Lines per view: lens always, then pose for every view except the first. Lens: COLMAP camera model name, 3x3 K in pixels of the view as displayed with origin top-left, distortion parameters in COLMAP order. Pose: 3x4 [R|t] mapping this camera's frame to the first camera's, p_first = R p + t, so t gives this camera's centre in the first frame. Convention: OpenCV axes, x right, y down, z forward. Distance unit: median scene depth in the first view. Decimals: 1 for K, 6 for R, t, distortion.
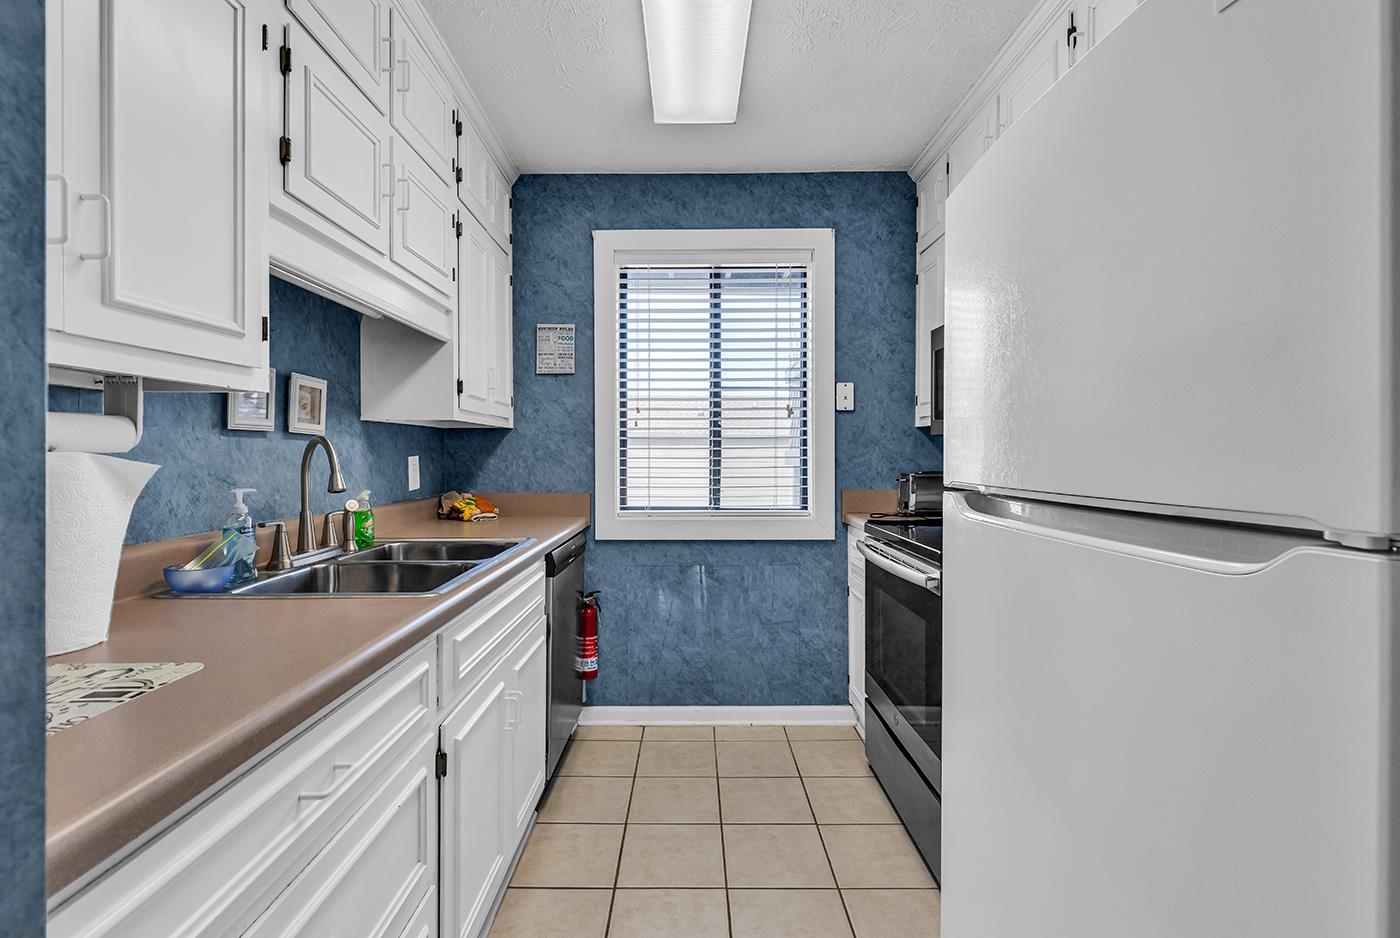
lens RADIAL K [[630.6, 0, 696.8], [0, 630.6, 452.3], [0, 0, 1]] dist [0.021121, -0.016850]
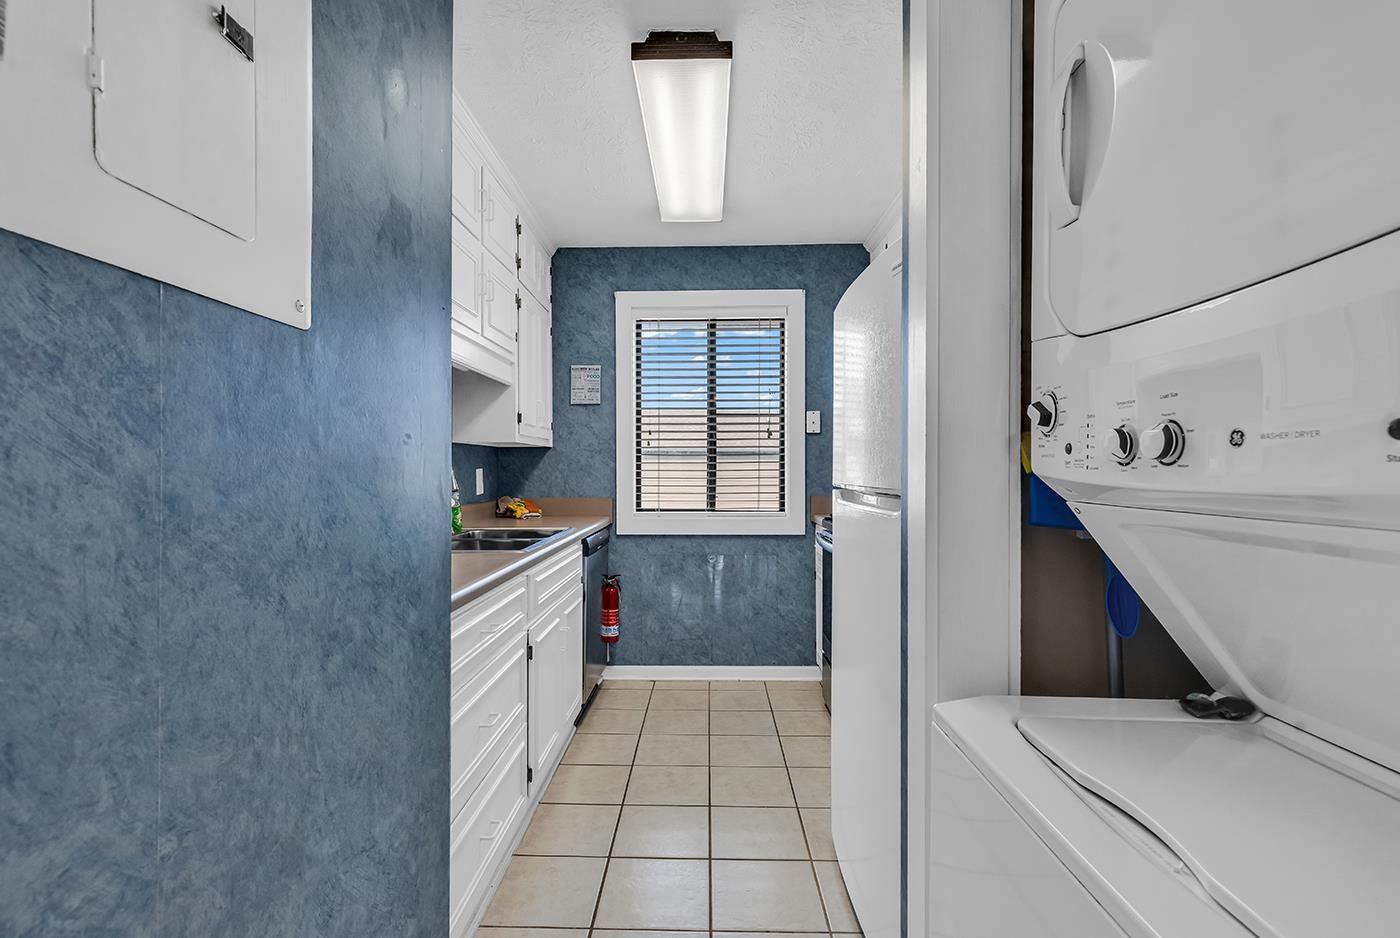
lens RADIAL K [[642.3, 0, 700.0], [0, 642.3, 469.0], [0, 0, 1]] dist [0.001683, -0.000254]
pose [[0.999761, 0.000703, -0.021858, 0.035713], [-0.000601, 0.999989, 0.004685, 0.000167], [0.021861, -0.004670, 0.999750, -0.292035]]
